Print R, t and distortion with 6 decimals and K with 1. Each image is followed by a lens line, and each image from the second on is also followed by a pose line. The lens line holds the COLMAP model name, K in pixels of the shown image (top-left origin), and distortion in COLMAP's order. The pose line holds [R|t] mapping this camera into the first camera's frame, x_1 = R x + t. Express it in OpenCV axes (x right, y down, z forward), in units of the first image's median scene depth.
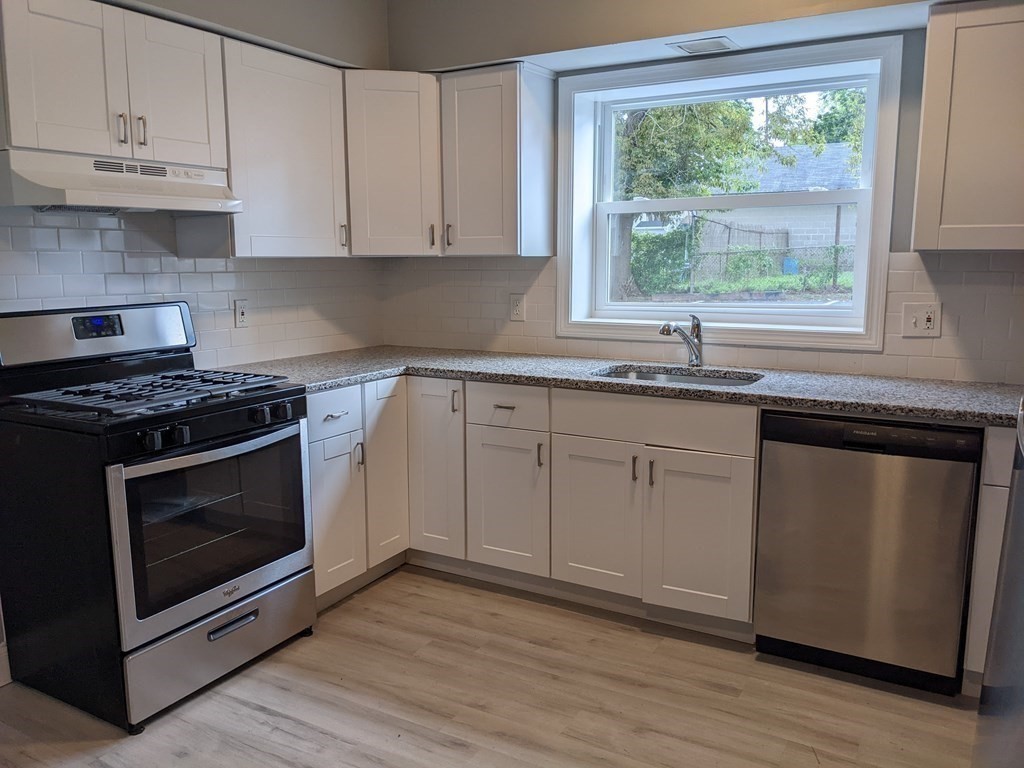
lens RADIAL K [[820.2, 0, 508.6], [0, 820.2, 375.9], [0, 0, 1]] dist [0.024859, -0.035972]
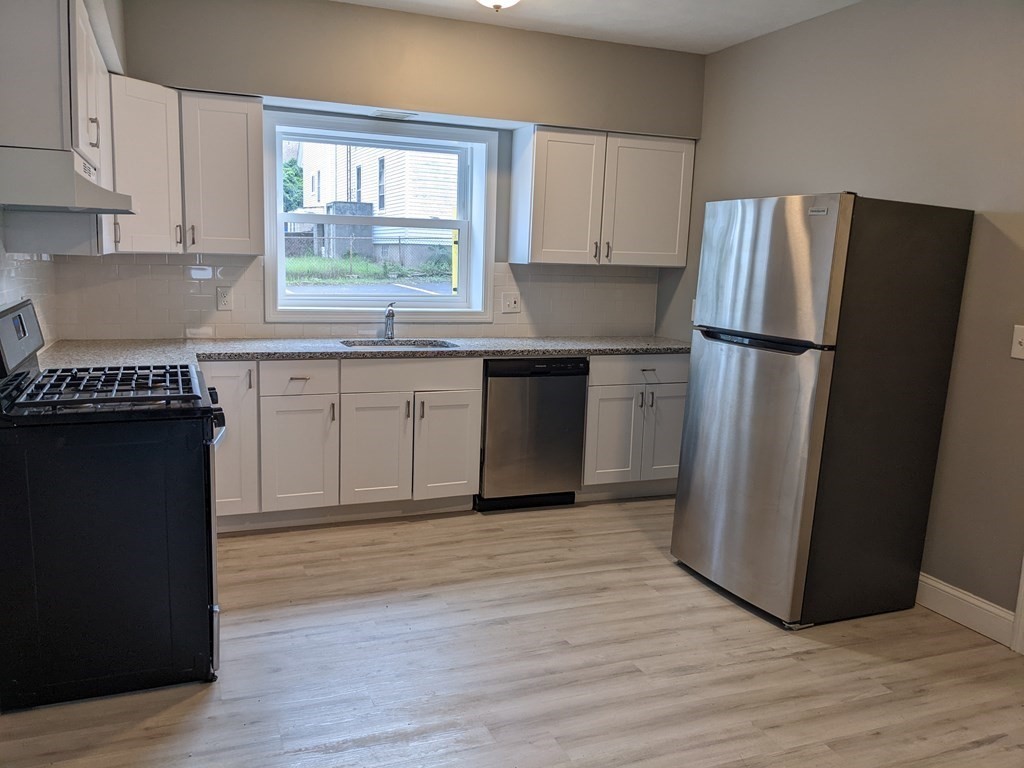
lens RADIAL K [[820.2, 0, 507.0], [0, 820.2, 390.1], [0, 0, 1]] dist [0.024859, -0.035972]
pose [[0.598372, -0.103667, 0.794483, -0.880404], [0.078057, 0.994420, 0.070966, -0.009554], [-0.797407, 0.019550, 0.603125, -0.009881]]
